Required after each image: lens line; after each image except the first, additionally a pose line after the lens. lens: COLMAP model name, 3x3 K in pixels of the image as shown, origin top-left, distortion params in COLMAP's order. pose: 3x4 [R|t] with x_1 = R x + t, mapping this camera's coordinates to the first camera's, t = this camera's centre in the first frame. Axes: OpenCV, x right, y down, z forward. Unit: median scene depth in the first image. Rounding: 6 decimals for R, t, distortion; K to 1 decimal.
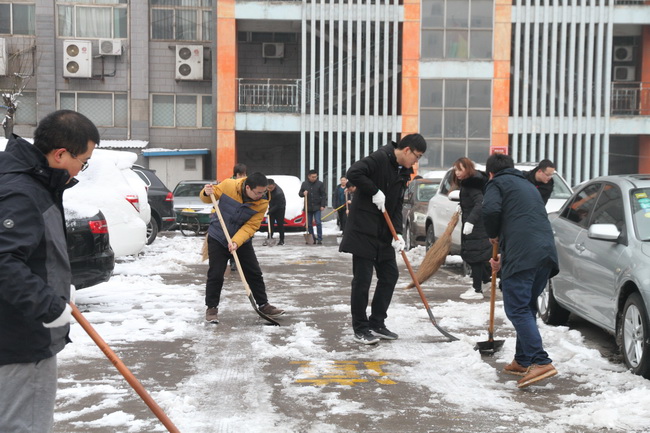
lens RADIAL K [[1149.2, 0, 326.4], [0, 1149.2, 216.6], [0, 0, 1]] dist [0.319616, 0.000000]
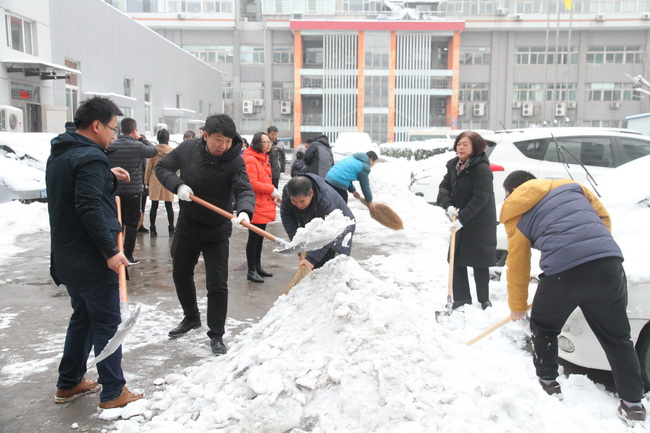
lens RADIAL K [[671.8, 0, 323.3], [0, 671.8, 215.0], [0, 0, 1]] dist [0.060102, 0.000000]
pose [[0.997586, 0.005456, -0.069227, 0.095740], [-0.001910, 0.998687, 0.051185, 0.048483], [0.069416, -0.050929, 0.996287, -0.696216]]
